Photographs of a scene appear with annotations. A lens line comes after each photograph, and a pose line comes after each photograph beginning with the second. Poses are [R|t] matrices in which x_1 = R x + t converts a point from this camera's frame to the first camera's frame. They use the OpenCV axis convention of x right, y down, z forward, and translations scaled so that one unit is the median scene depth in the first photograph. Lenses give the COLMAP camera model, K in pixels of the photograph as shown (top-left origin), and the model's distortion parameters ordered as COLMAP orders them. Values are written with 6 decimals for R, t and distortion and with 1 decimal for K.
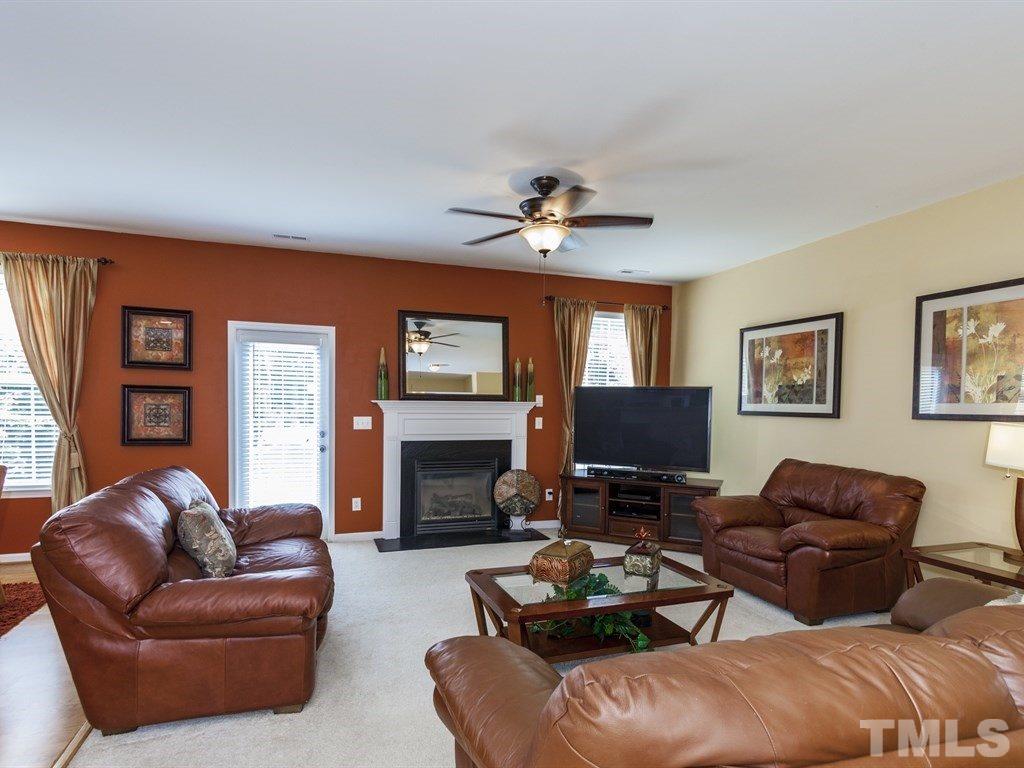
lens RADIAL K [[573.4, 0, 512.0], [0, 573.4, 384.0], [0, 0, 1]] dist [0.013122, 0.000145]
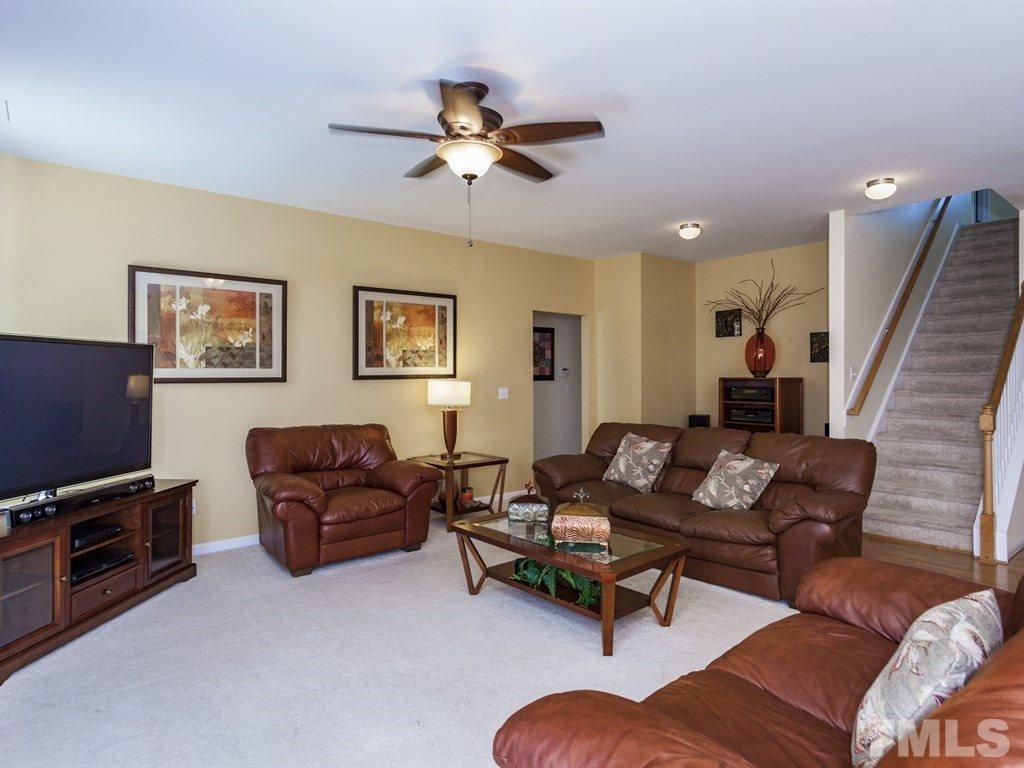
lens RADIAL K [[406.1, 0, 512.0], [0, 406.1, 384.0], [0, 0, 1]] dist [0.002274, 0.000112]
pose [[-0.199143, -0.037519, 0.979252, -0.230281], [-0.030202, 0.999027, 0.032135, 0.025739], [-0.979505, -0.023176, -0.200083, 0.703767]]
